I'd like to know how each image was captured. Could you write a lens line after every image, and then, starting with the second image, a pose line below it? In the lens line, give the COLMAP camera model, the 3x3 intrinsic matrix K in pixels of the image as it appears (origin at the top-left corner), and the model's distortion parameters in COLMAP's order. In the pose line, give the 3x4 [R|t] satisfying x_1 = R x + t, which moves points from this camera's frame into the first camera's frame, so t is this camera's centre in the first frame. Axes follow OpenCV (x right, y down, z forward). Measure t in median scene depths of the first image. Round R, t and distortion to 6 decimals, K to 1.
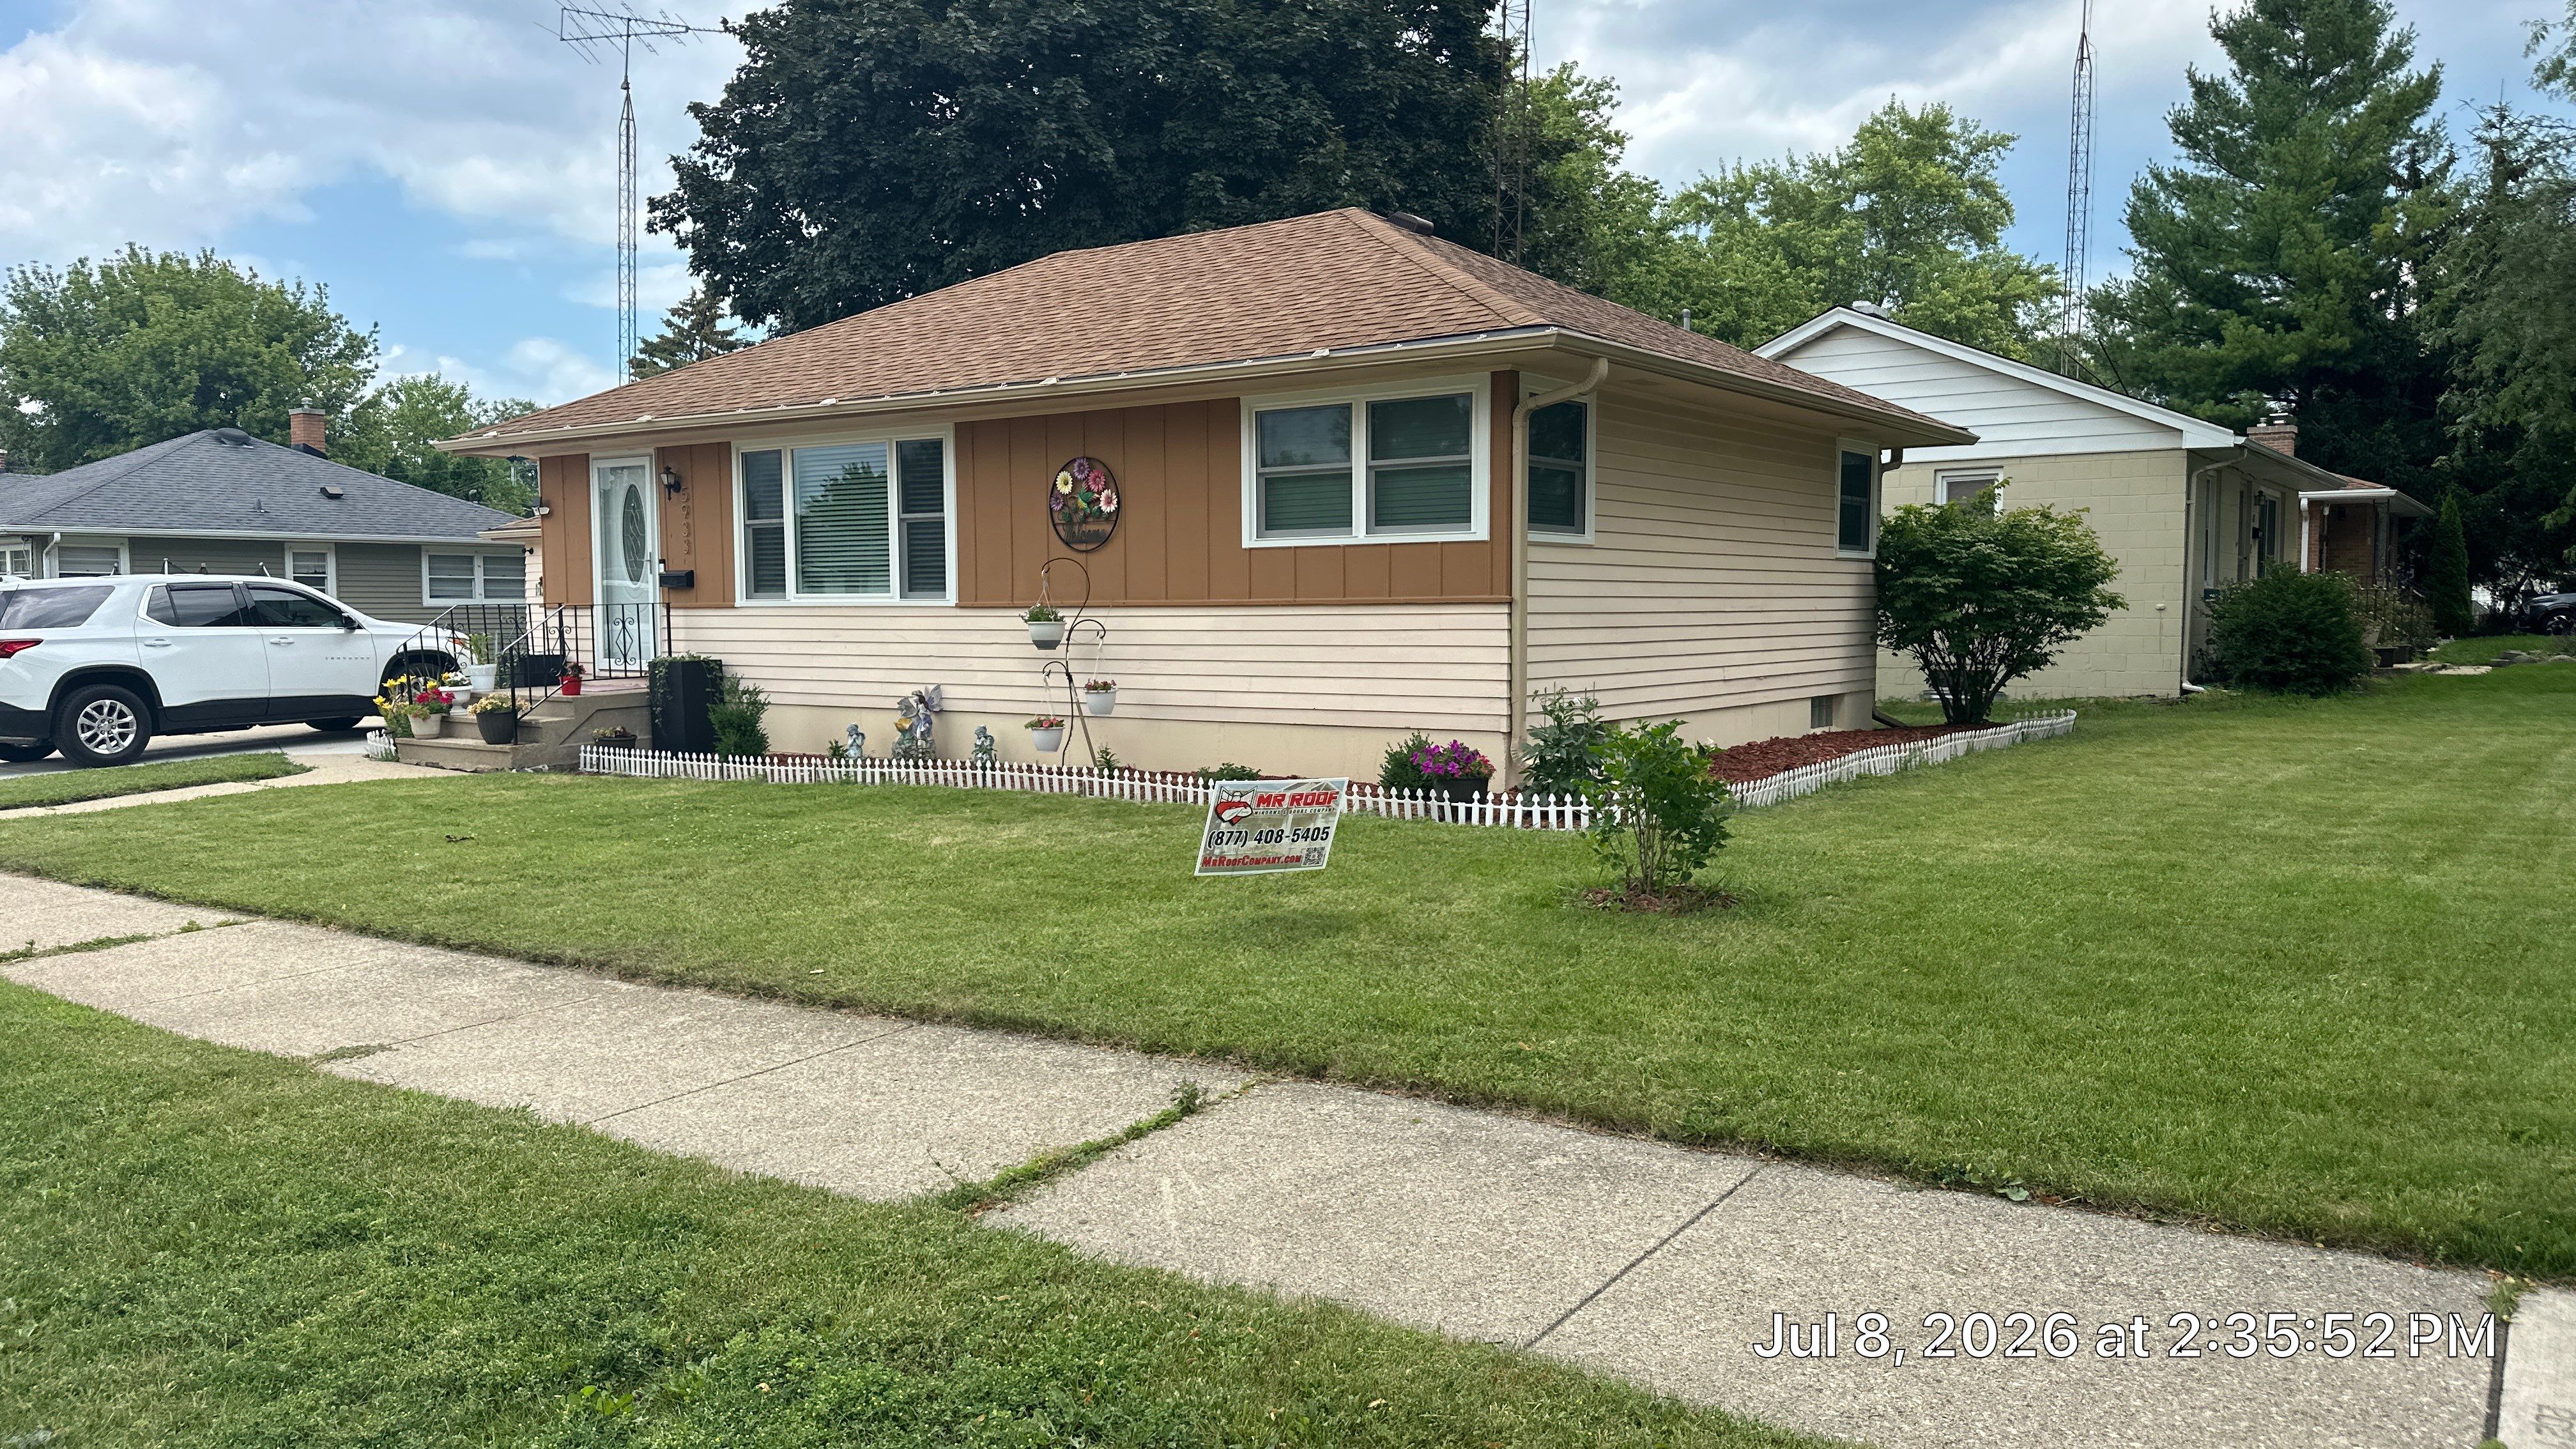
lens RADIAL K [[1822.7, 0, 1300.4], [0, 1822.7, 743.8], [0, 0, 1]] dist [0.066796, -0.083929]
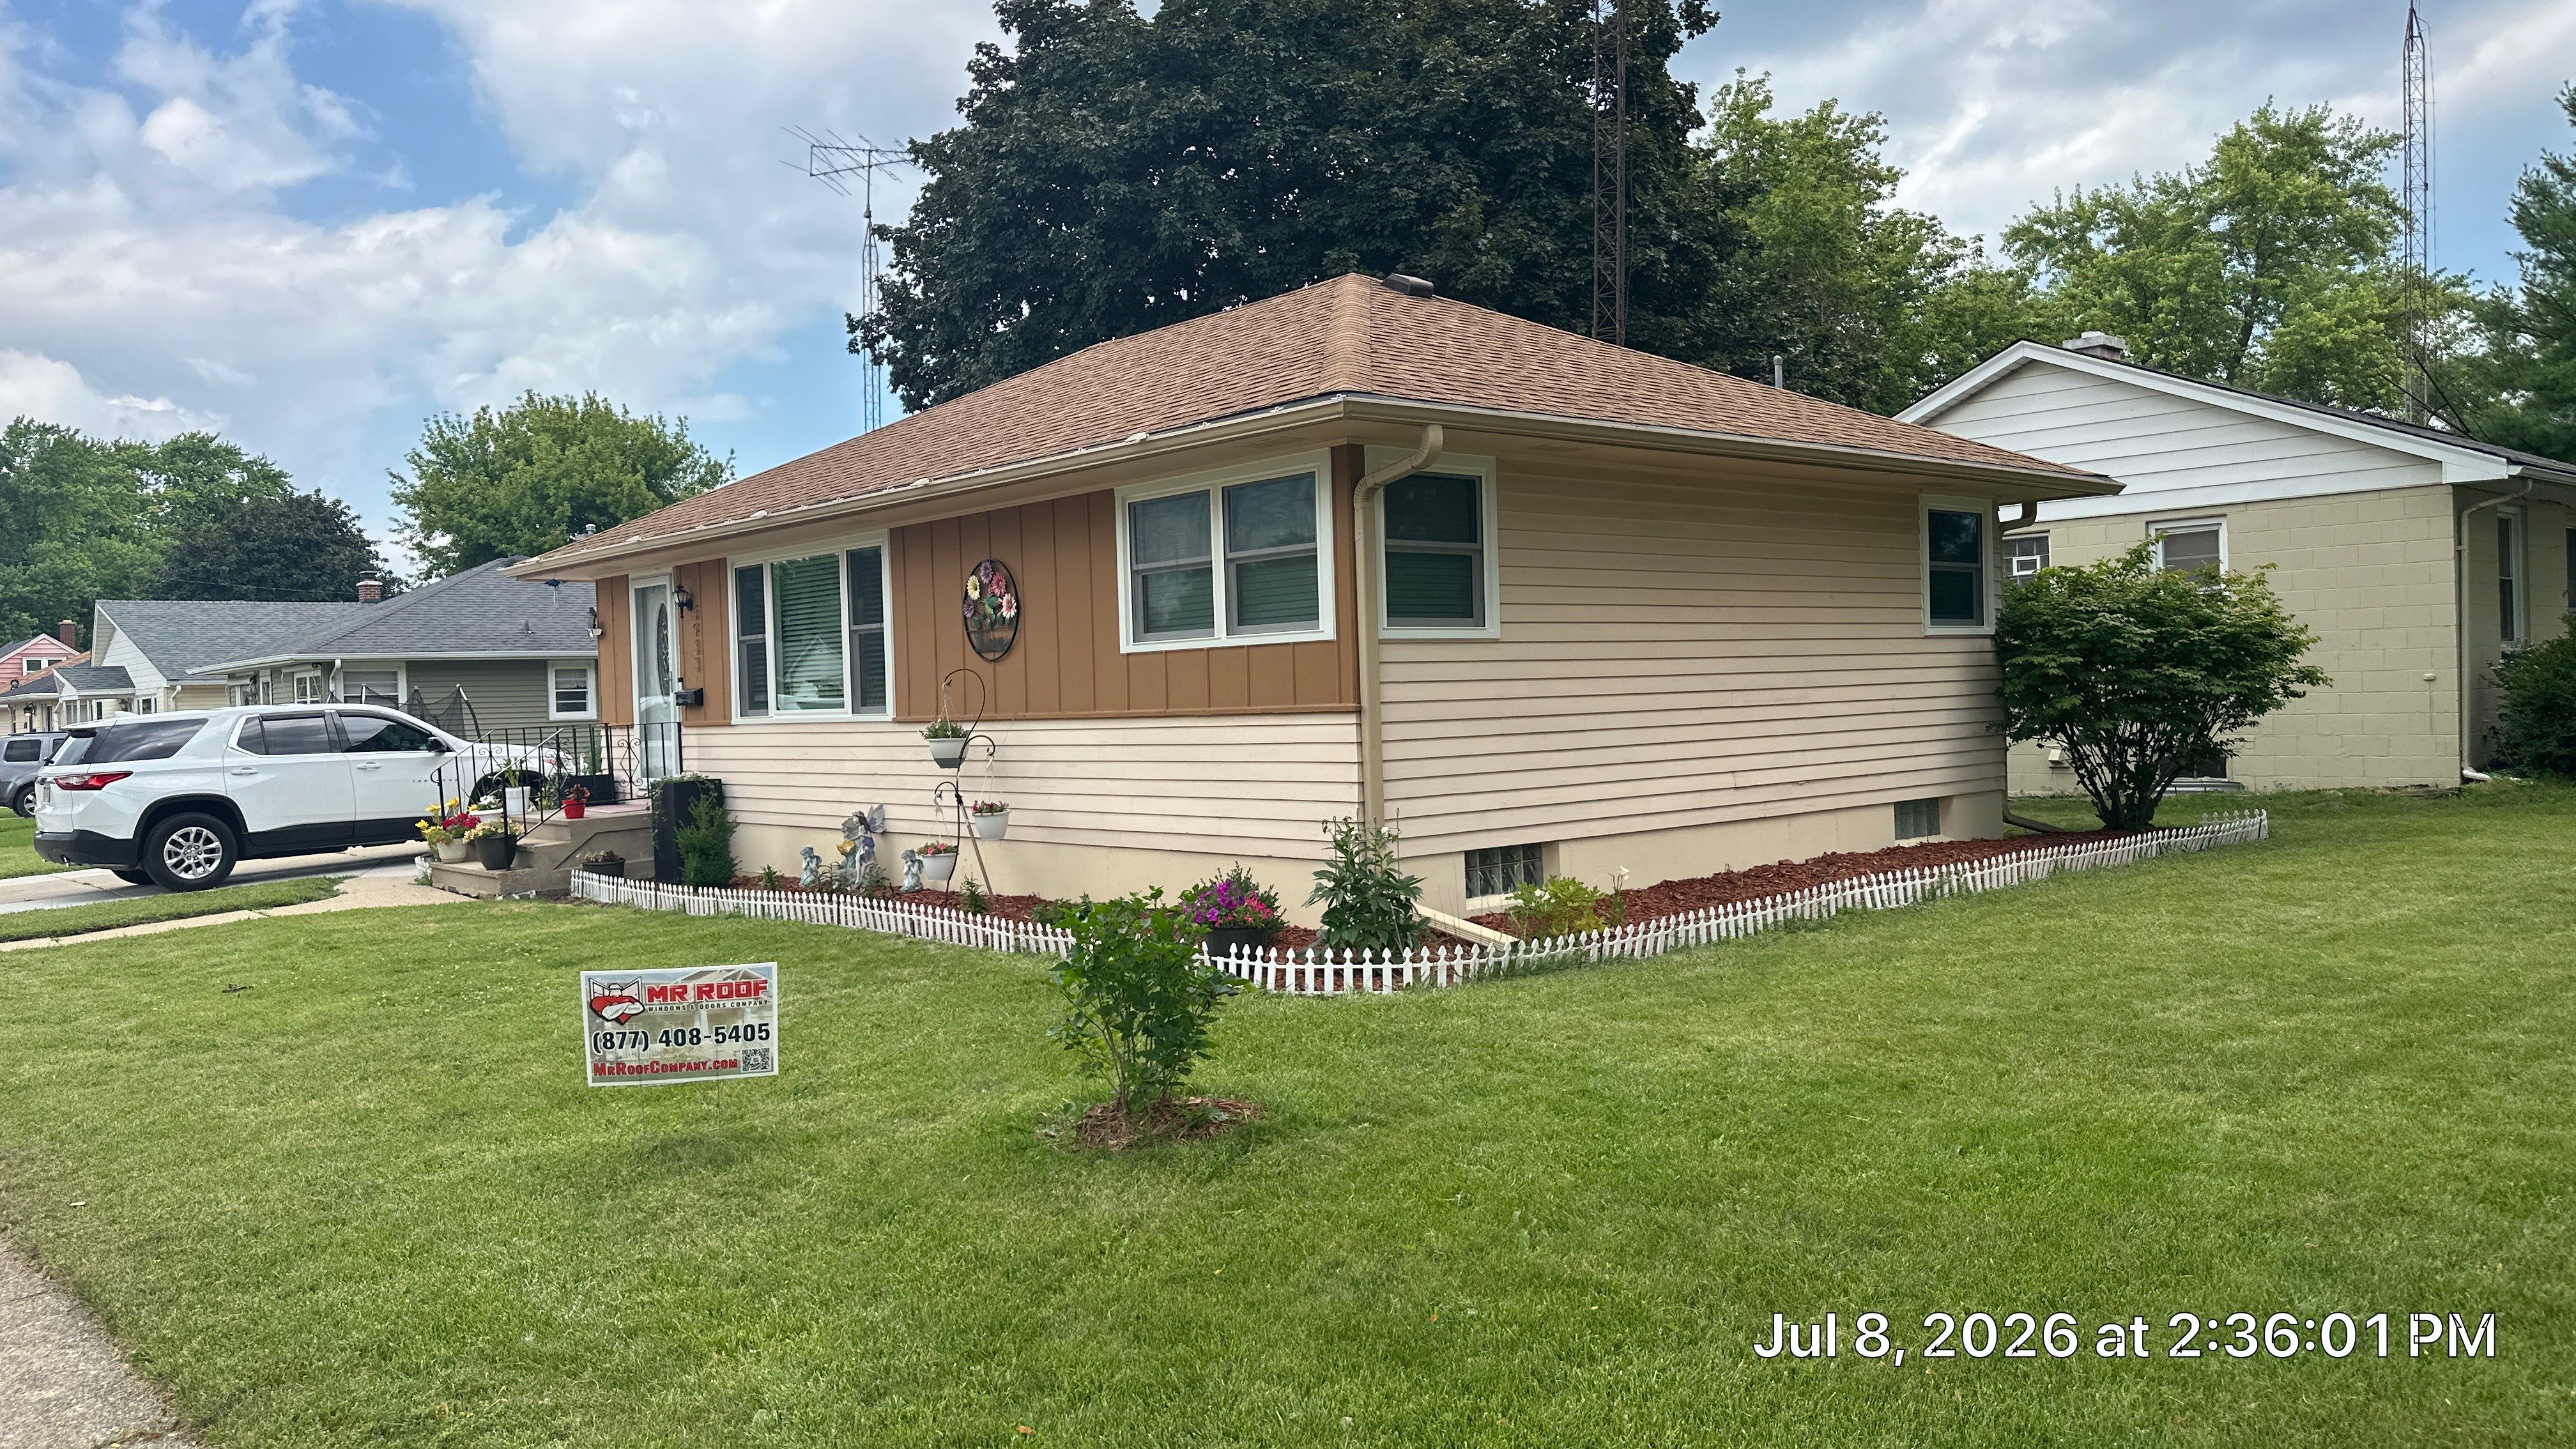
lens RADIAL K [[1822.7, 0, 1283.0], [0, 1822.7, 715.9], [0, 0, 1]] dist [0.066796, -0.083929]
pose [[0.974457, -0.023983, -0.223289, 0.198073], [0.011115, 0.998213, -0.058710, -0.018834], [0.224299, 0.054729, 0.972982, 0.117646]]
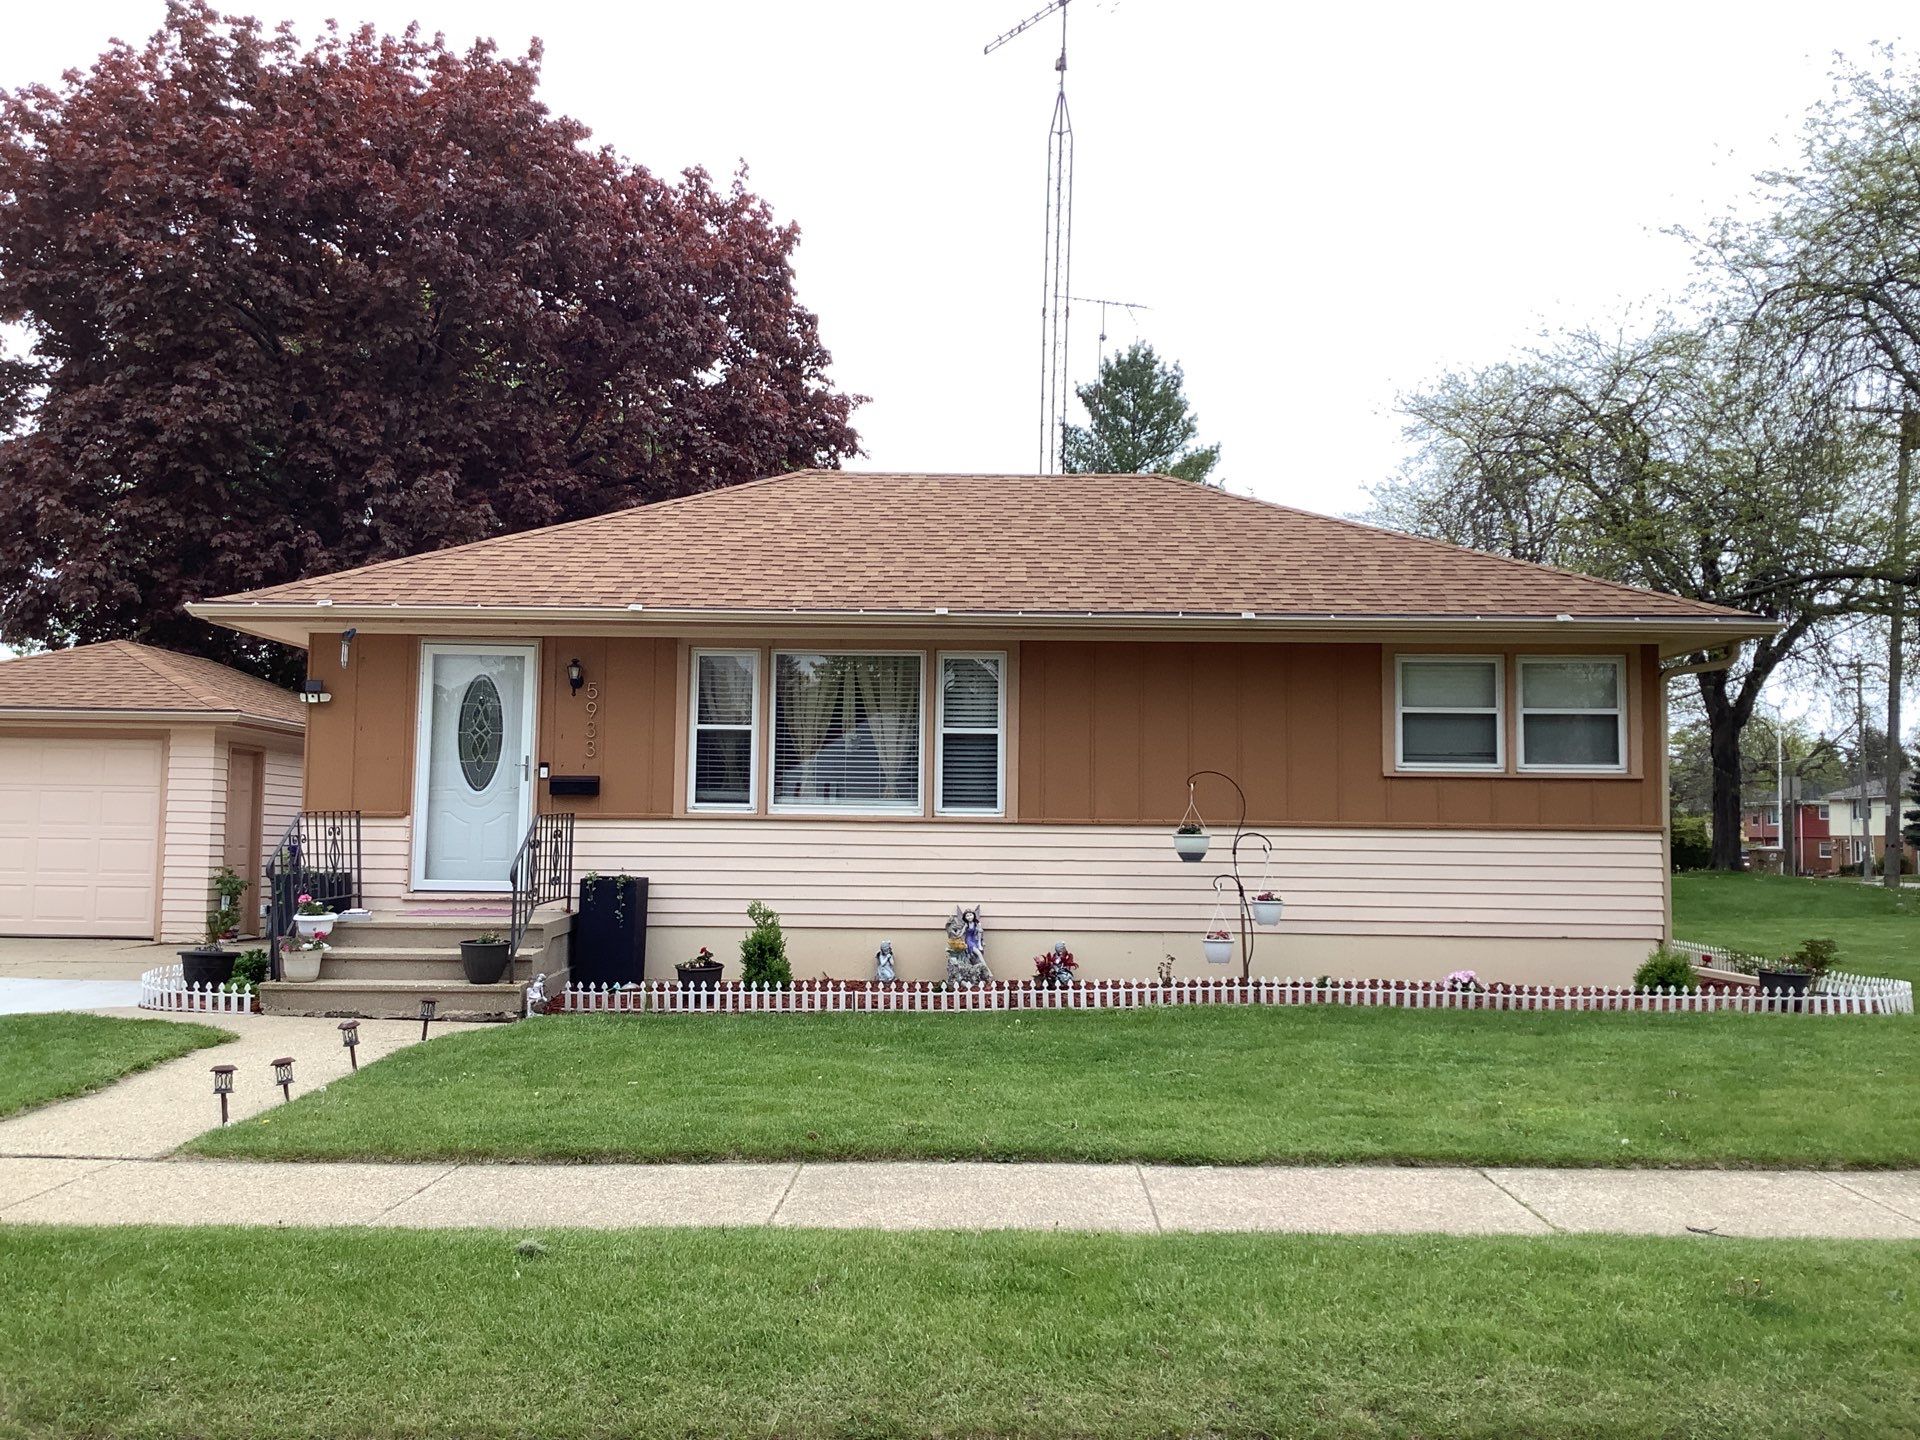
lens RADIAL K [[1756.3, 0, 939.9], [0, 1756.3, 702.2], [0, 0, 1]] dist [0.024067, 0.000000]
pose [[0.815631, 0.054221, 0.576027, -0.706006], [0.027742, 0.990789, -0.132544, -0.013799], [-0.577907, 0.124087, 0.806614, 0.227788]]
